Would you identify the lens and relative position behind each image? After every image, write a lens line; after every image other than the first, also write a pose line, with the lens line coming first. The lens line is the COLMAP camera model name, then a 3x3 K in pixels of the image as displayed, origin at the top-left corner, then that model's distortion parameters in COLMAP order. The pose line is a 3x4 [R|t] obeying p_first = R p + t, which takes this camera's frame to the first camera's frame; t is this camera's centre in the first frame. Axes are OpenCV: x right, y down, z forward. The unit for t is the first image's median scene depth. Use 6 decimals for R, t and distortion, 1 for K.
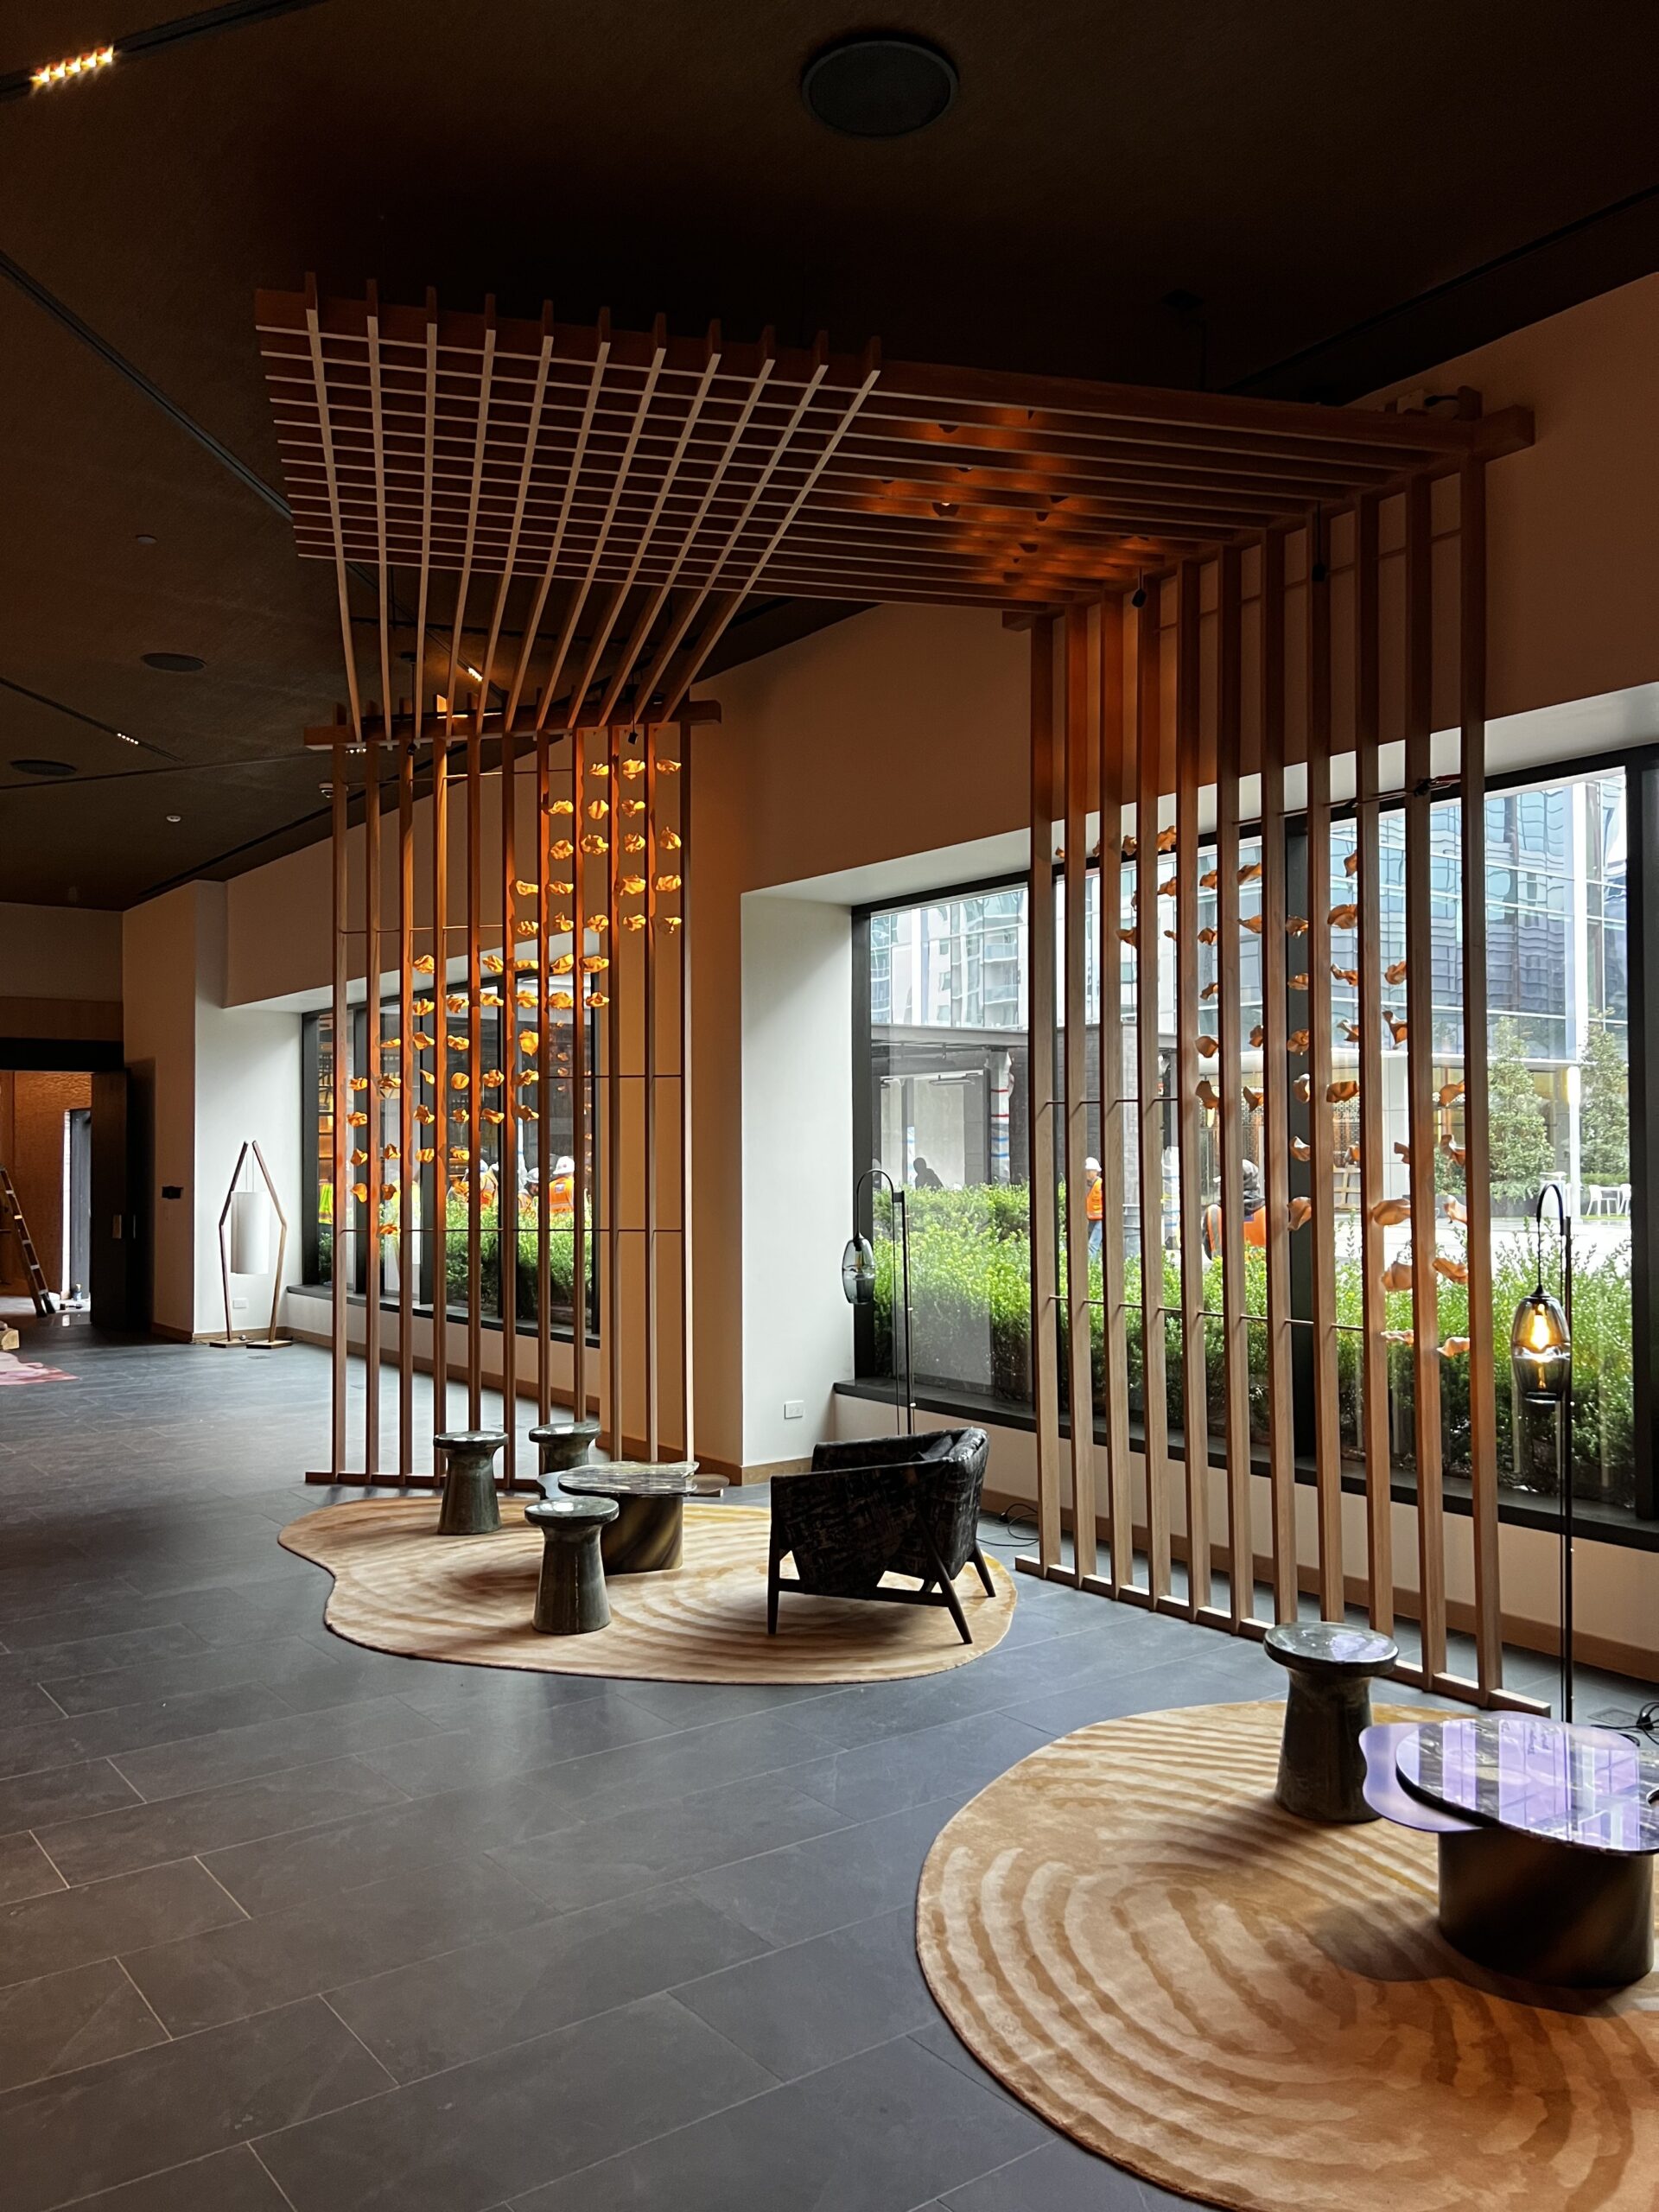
lens RADIAL K [[1631.2, 0, 810.1], [0, 1631.2, 1117.6], [0, 0, 1]] dist [0.090146, -0.080539]
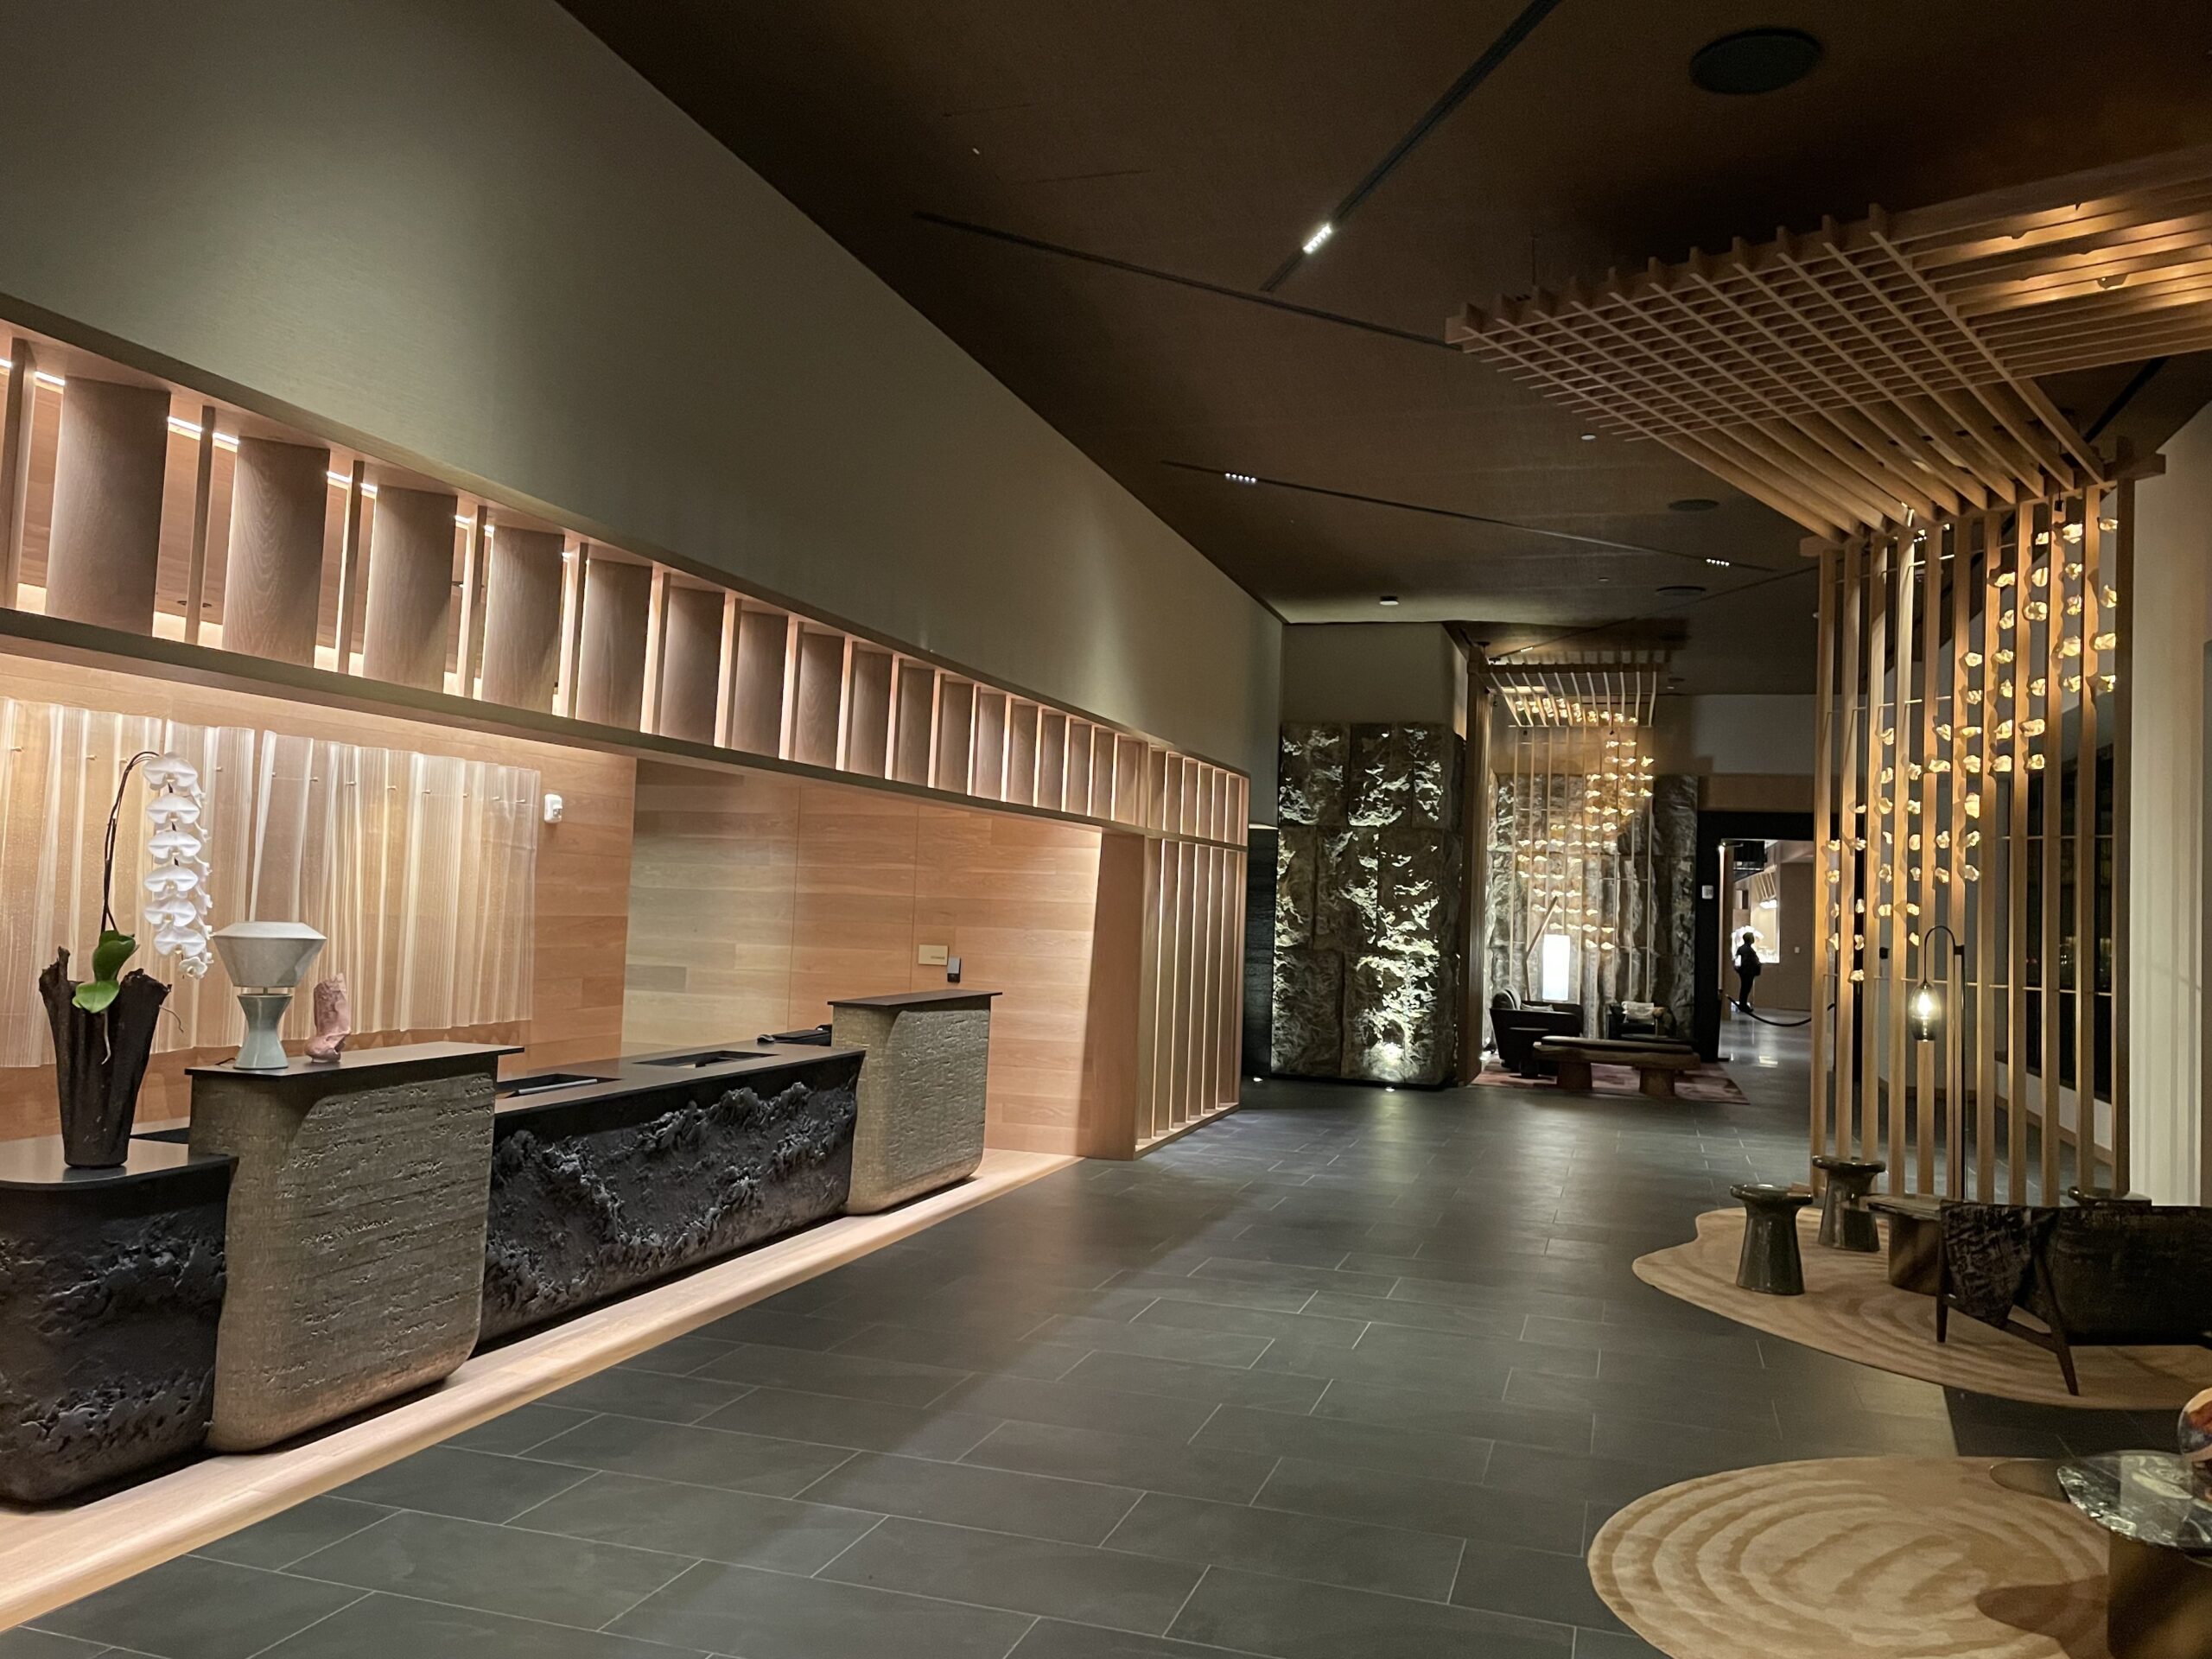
lens RADIAL K [[1649.6, 0, 1123.3], [0, 1649.6, 829.9], [0, 0, 1]] dist [0.082431, -0.093151]
pose [[0.588038, -0.004235, -0.808822, 0.486262], [-0.027235, 0.999316, -0.025033, 0.013814], [0.808374, 0.036749, 0.587520, -0.086569]]
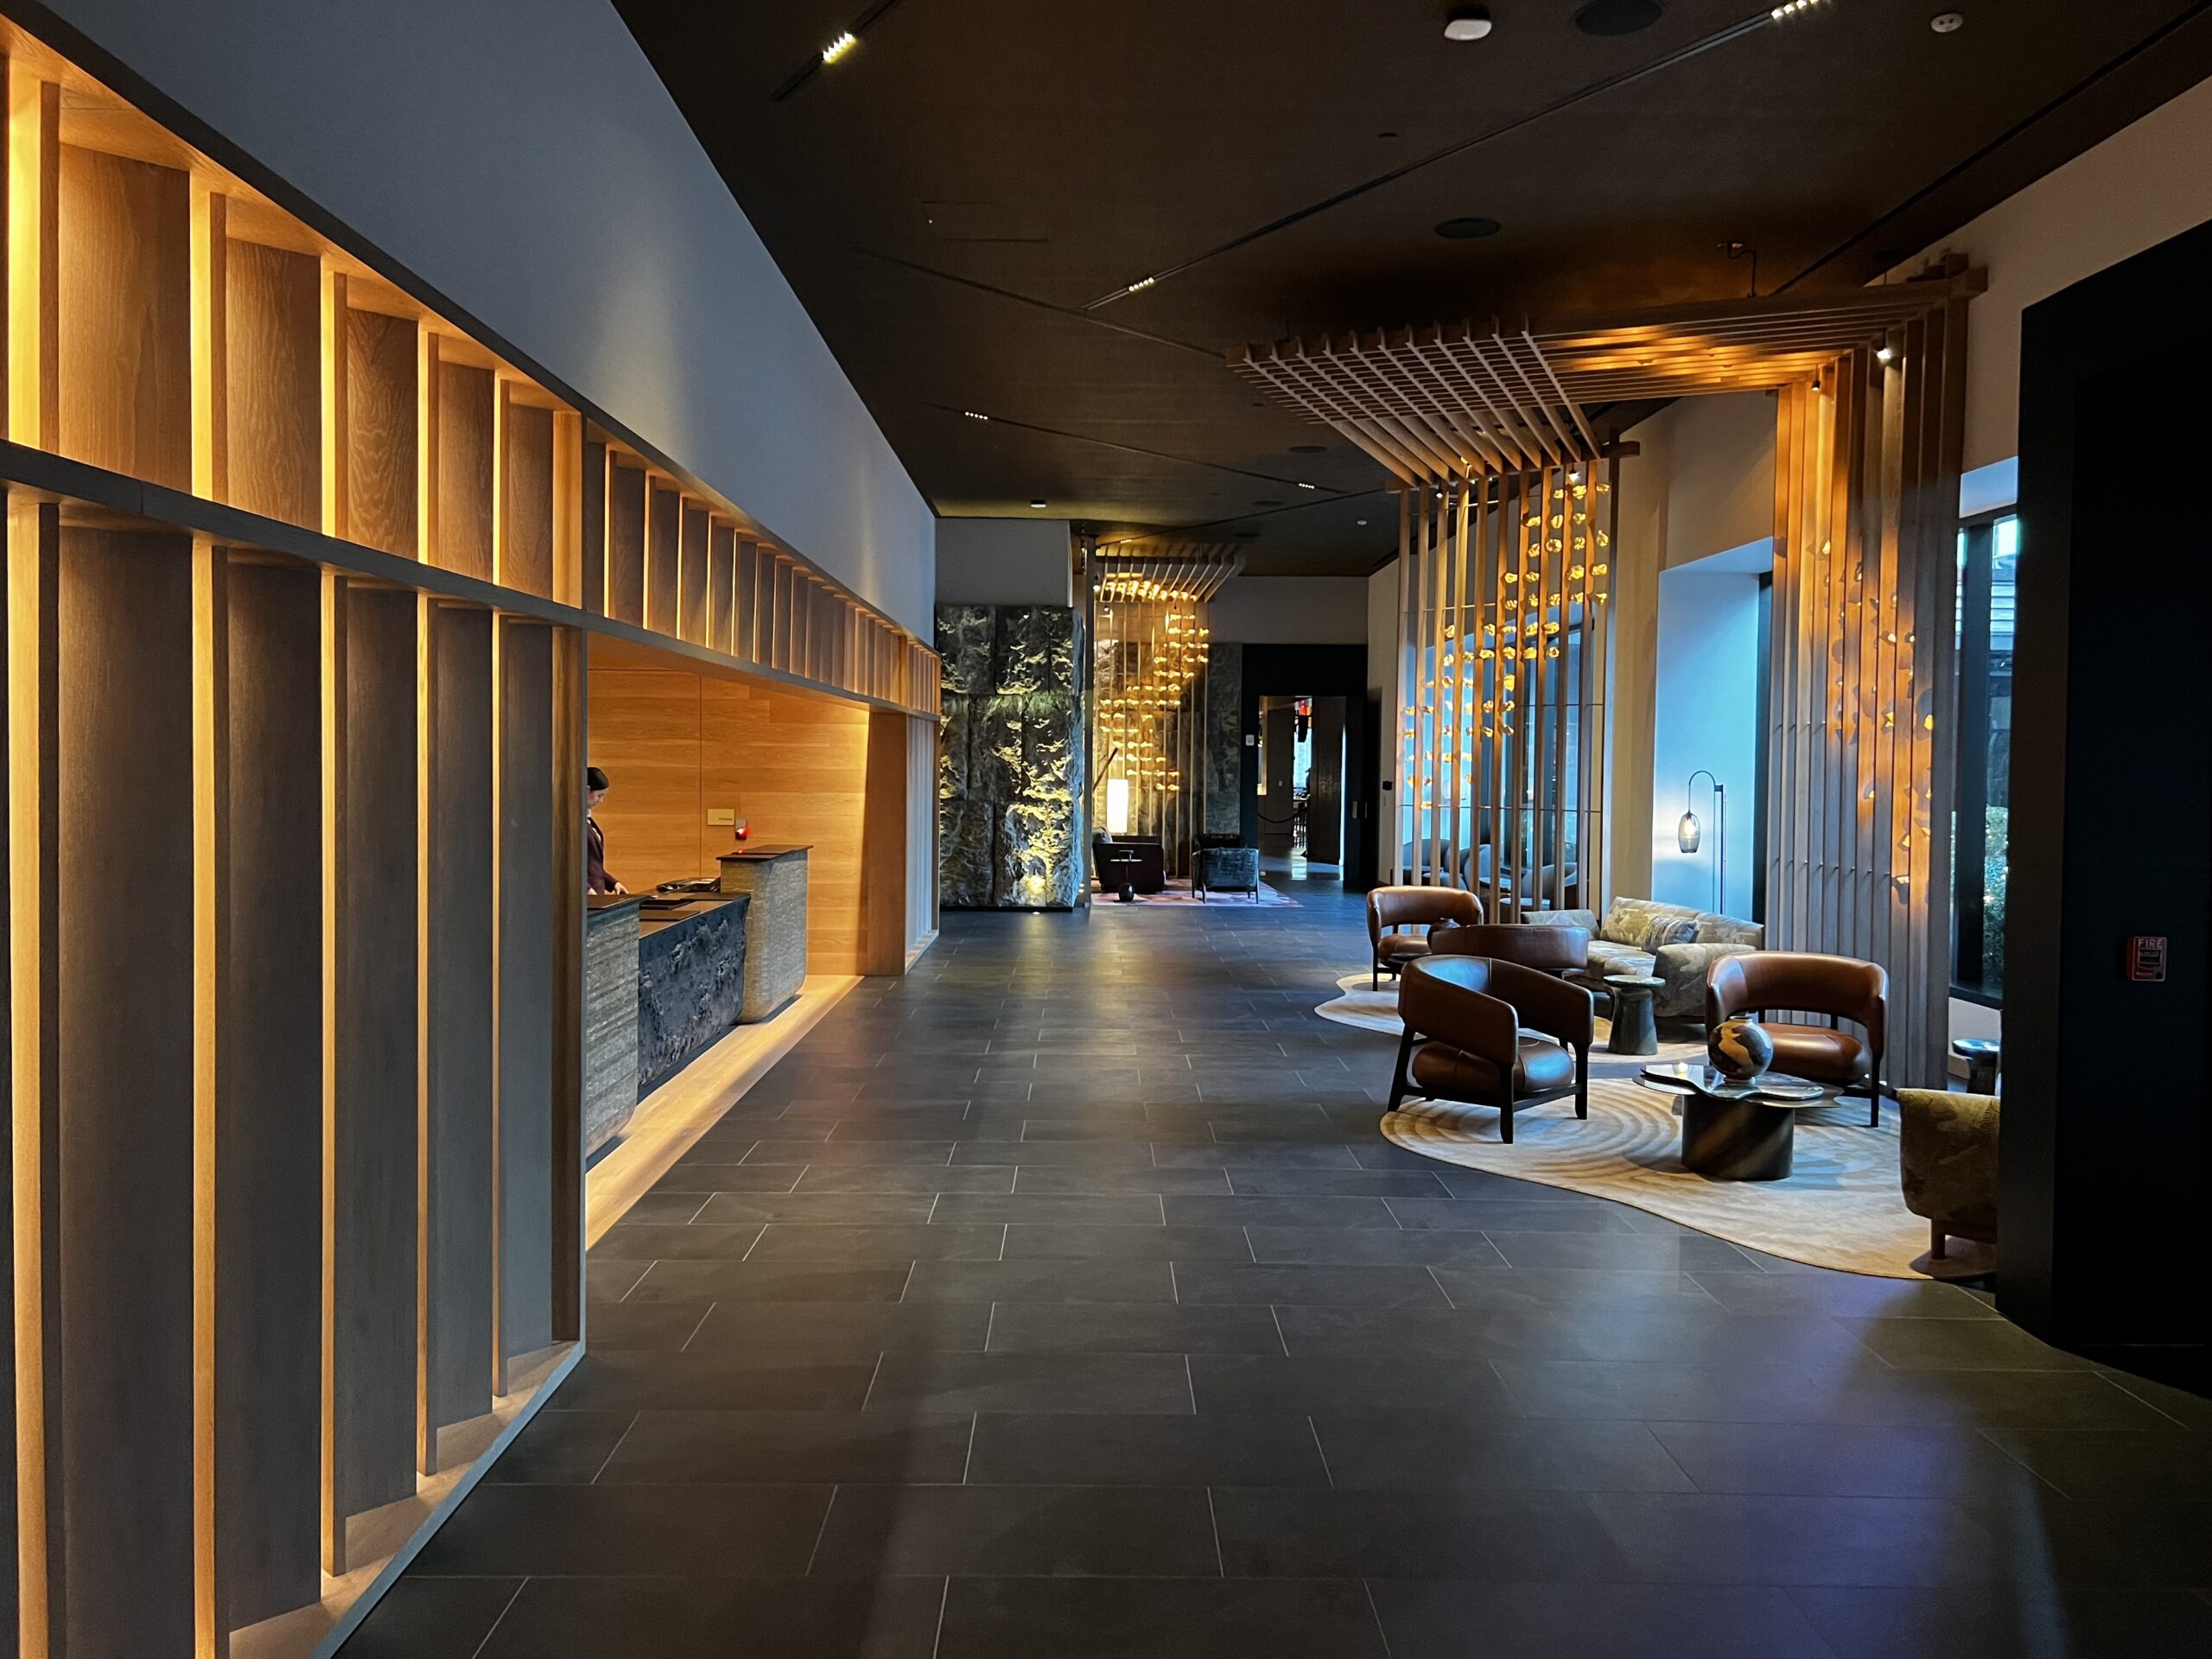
lens RADIAL K [[1631.2, 0, 1105.6], [0, 1631.2, 818.5], [0, 0, 1]] dist [0.090146, -0.080539]
pose [[0.806289, 0.037856, -0.590310, 0.540870], [-0.005713, 0.998402, 0.056222, -0.006287], [0.591495, -0.041959, 0.805216, -0.546107]]
